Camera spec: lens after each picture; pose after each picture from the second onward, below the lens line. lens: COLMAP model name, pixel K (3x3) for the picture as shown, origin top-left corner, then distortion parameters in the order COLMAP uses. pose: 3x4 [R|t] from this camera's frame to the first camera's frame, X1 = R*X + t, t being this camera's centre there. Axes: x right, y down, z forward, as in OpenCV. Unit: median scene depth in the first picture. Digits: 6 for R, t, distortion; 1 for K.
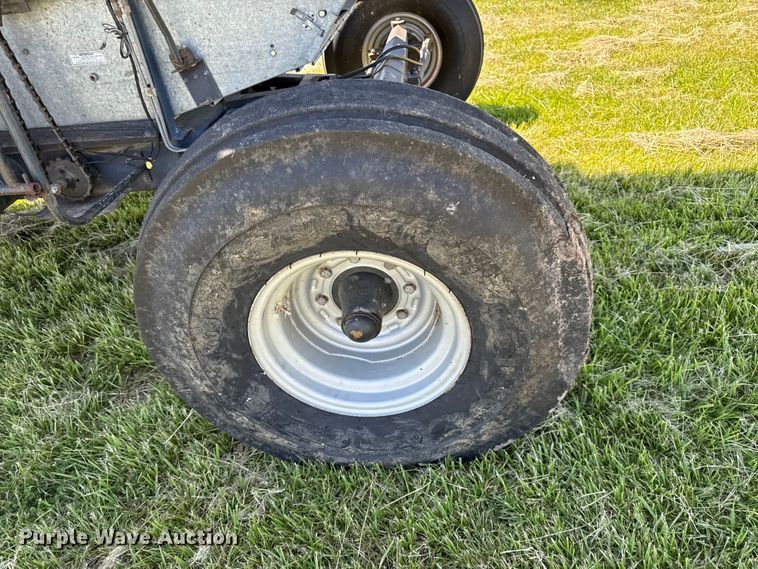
lens RADIAL K [[518.2, 0, 389.9], [0, 518.2, 281.4], [0, 0, 1]] dist [0.085113, -0.094548]
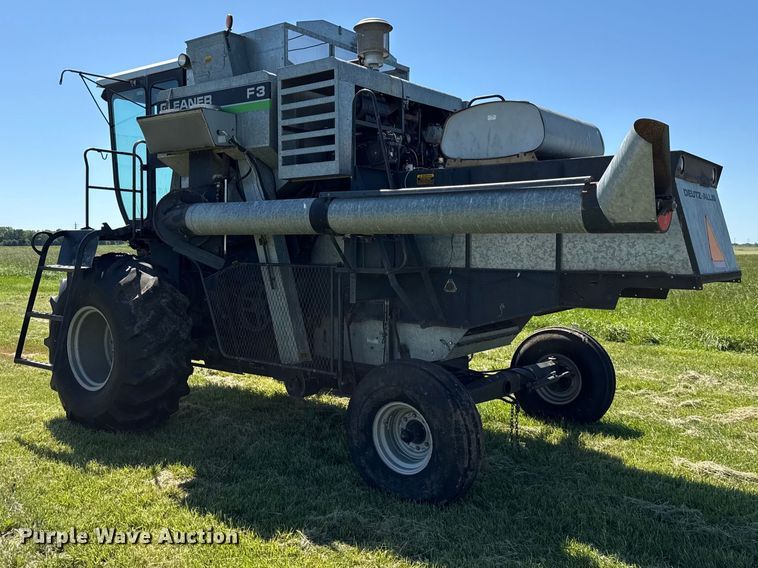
lens RADIAL K [[678.8, 0, 379.7], [0, 678.8, 248.6], [0, 0, 1]] dist [0.050395, 0.002227]
pose [[0.838486, 0.110818, -0.533536, 1.715130], [-0.379565, 0.821290, -0.425925, 0.889604], [0.390987, 0.559644, 0.730703, -2.430268]]
